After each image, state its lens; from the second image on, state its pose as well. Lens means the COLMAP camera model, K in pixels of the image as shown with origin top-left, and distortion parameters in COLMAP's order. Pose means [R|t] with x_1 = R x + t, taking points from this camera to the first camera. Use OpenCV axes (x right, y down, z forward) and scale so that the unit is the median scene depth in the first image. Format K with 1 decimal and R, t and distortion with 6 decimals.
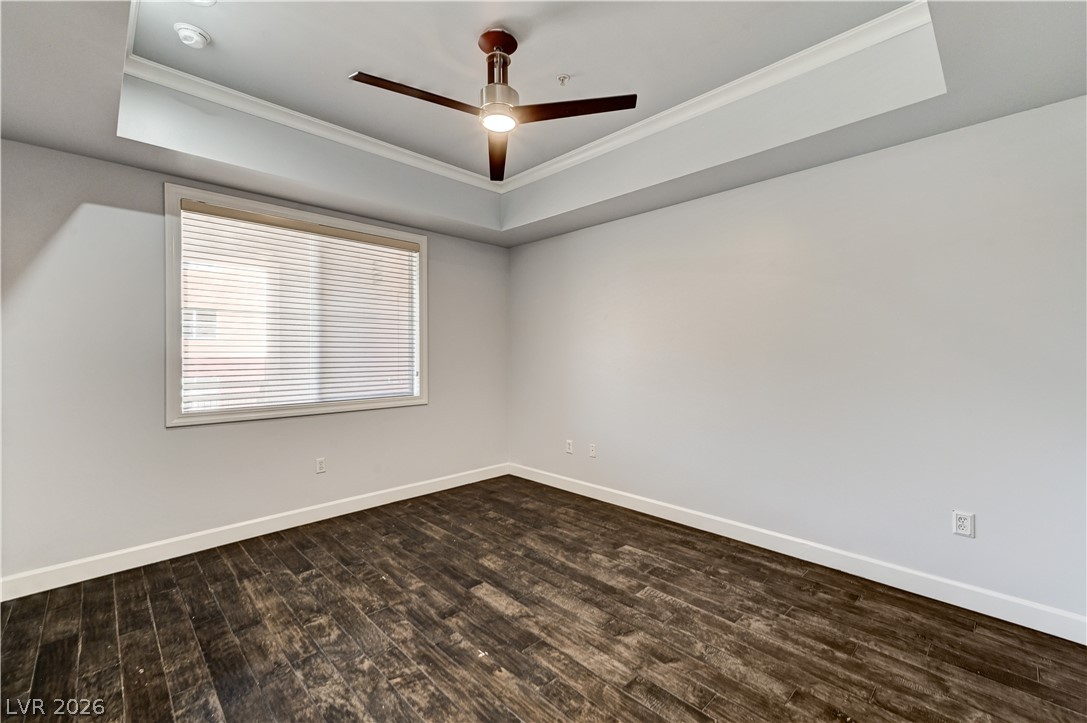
lens RADIAL K [[454.7, 0, 550.6], [0, 454.7, 351.3], [0, 0, 1]] dist [0.018948, -0.000240]
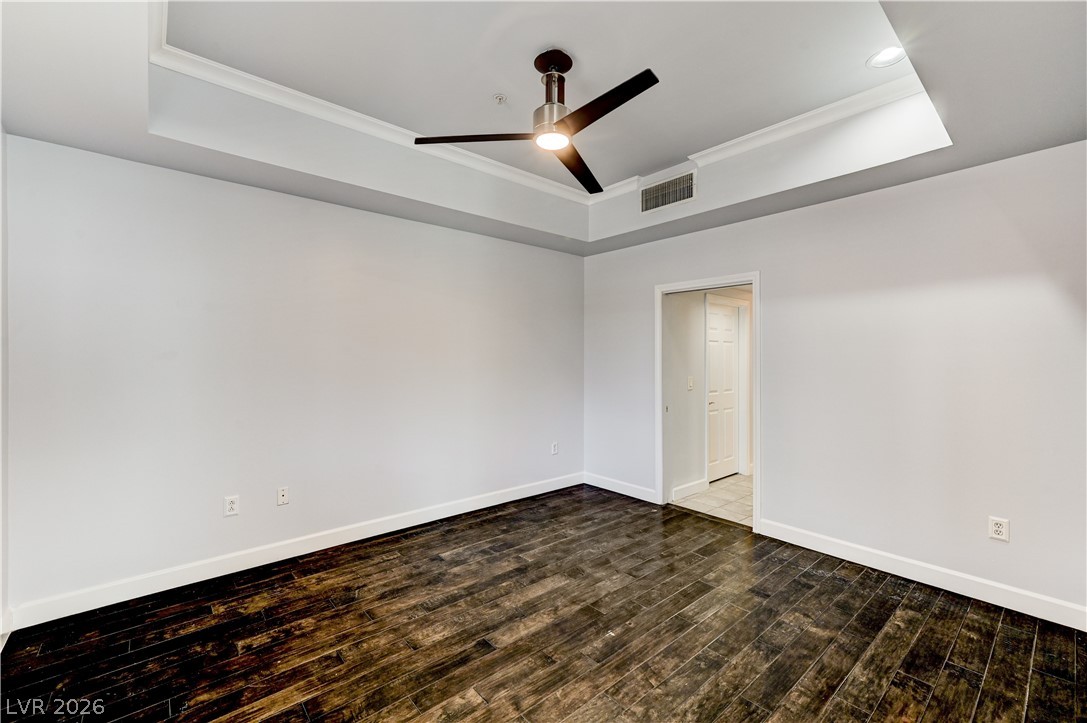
lens RADIAL K [[454.6, 0, 543.4], [0, 454.6, 359.0], [0, 0, 1]] dist [0.013738, 0.000000]
pose [[0.068127, 0.001080, 0.997676, -1.023802], [-0.007389, 0.999973, -0.000578, -0.013100], [-0.997649, -0.007333, 0.068133, 0.869463]]
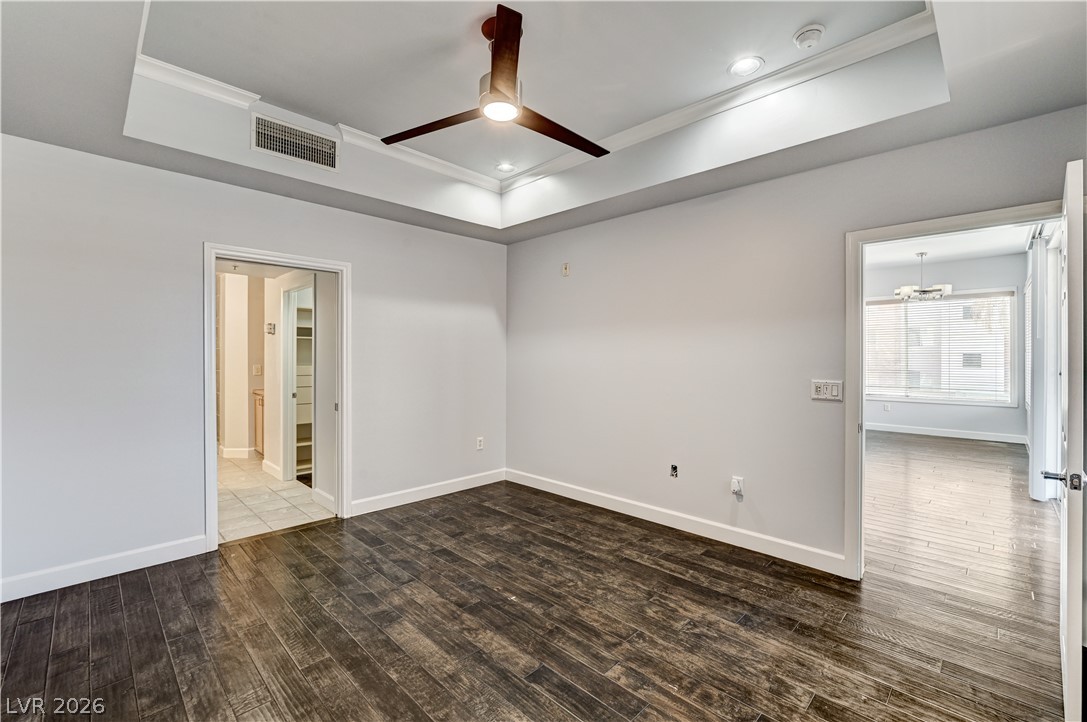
lens RADIAL K [[459.9, 0, 550.4], [0, 459.9, 355.6], [0, 0, 1]] dist [-0.010389, 0.000271]
pose [[-0.999861, -0.000138, -0.016662, -0.183003], [-0.000083, 0.999994, -0.003325, 0.008666], [0.016662, -0.003323, -0.999856, 1.778917]]
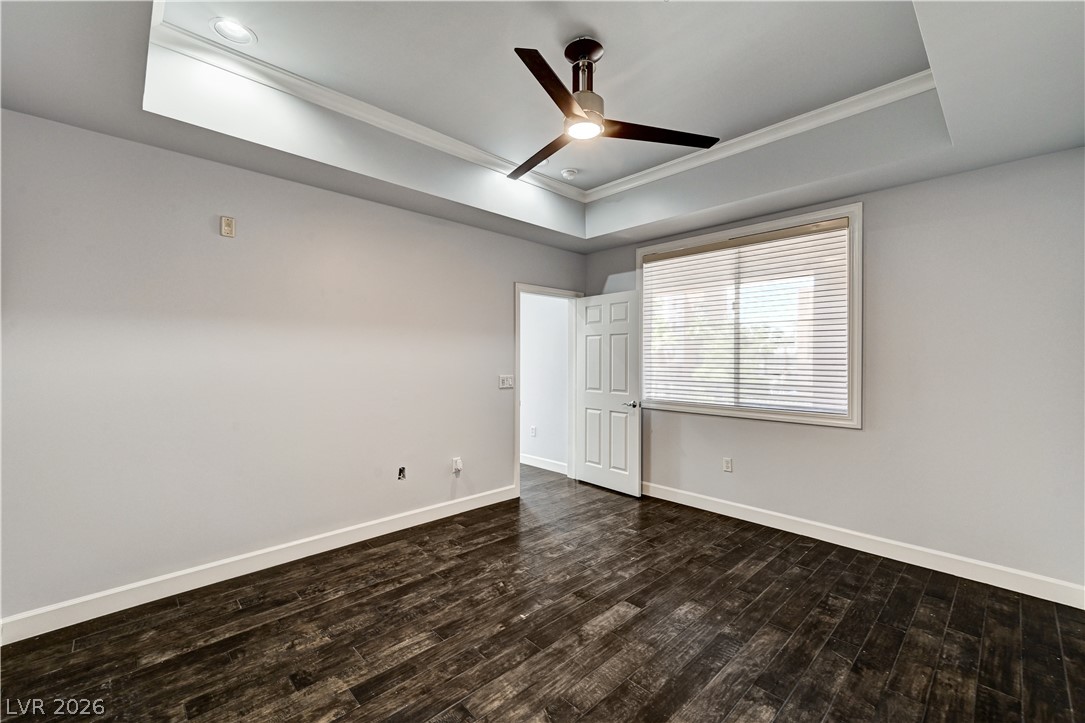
lens RADIAL K [[447.9, 0, 545.4], [0, 447.9, 355.5], [0, 0, 1]] dist [0.013430, -0.000130]
pose [[-0.017311, -0.003926, -0.999842, 0.797878], [0.001914, 0.999990, -0.003960, -0.002308], [0.999848, -0.001982, -0.017303, 0.855458]]
